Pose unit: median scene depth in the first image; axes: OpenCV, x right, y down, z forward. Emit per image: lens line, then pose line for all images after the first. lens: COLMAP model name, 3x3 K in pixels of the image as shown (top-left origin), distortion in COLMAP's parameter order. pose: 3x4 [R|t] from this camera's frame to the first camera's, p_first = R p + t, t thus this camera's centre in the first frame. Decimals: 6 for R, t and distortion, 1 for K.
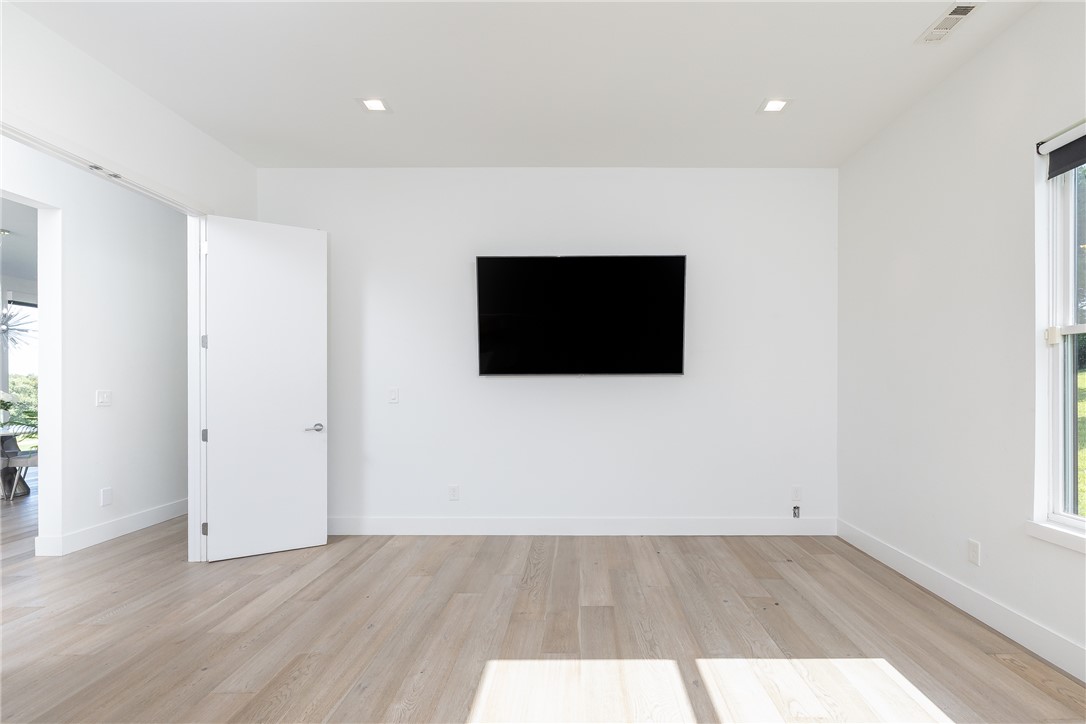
lens RADIAL K [[492.6, 0, 544.3], [0, 492.6, 381.8], [0, 0, 1]] dist [0.000554, 0.000024]
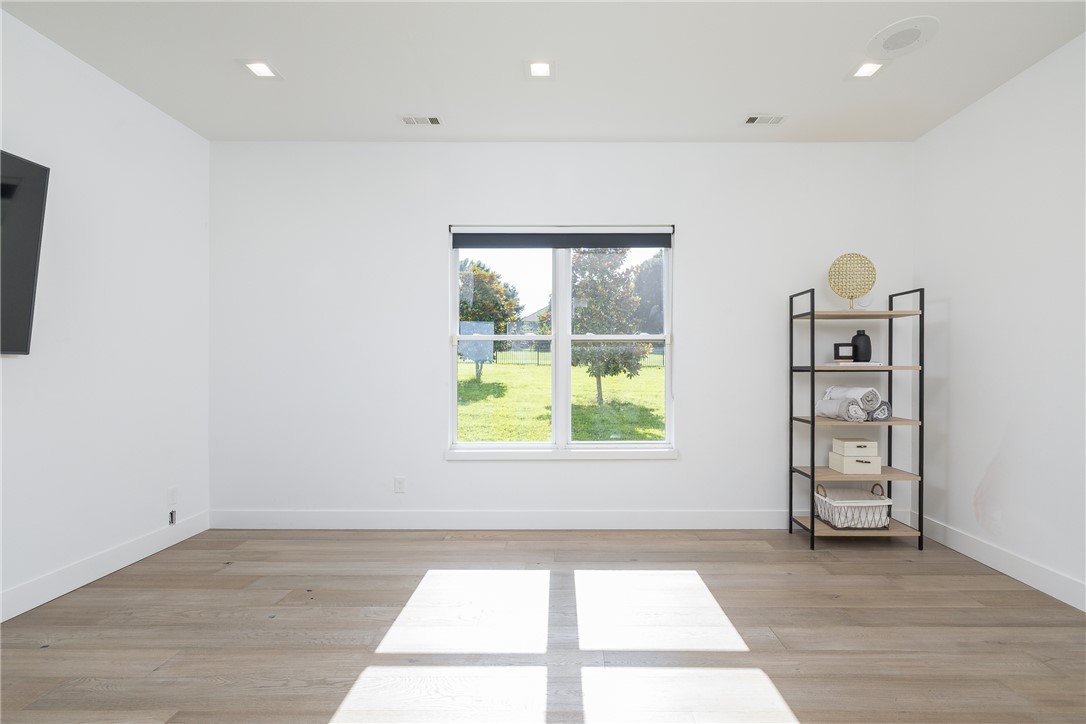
lens RADIAL K [[481.7, 0, 561.4], [0, 481.7, 363.9], [0, 0, 1]] dist [0.001065, -0.000168]
pose [[-0.009880, 0.003821, 0.999944, -0.445990], [-0.004168, 0.999984, -0.003862, -0.003978], [-0.999943, -0.004206, -0.009864, 0.442884]]
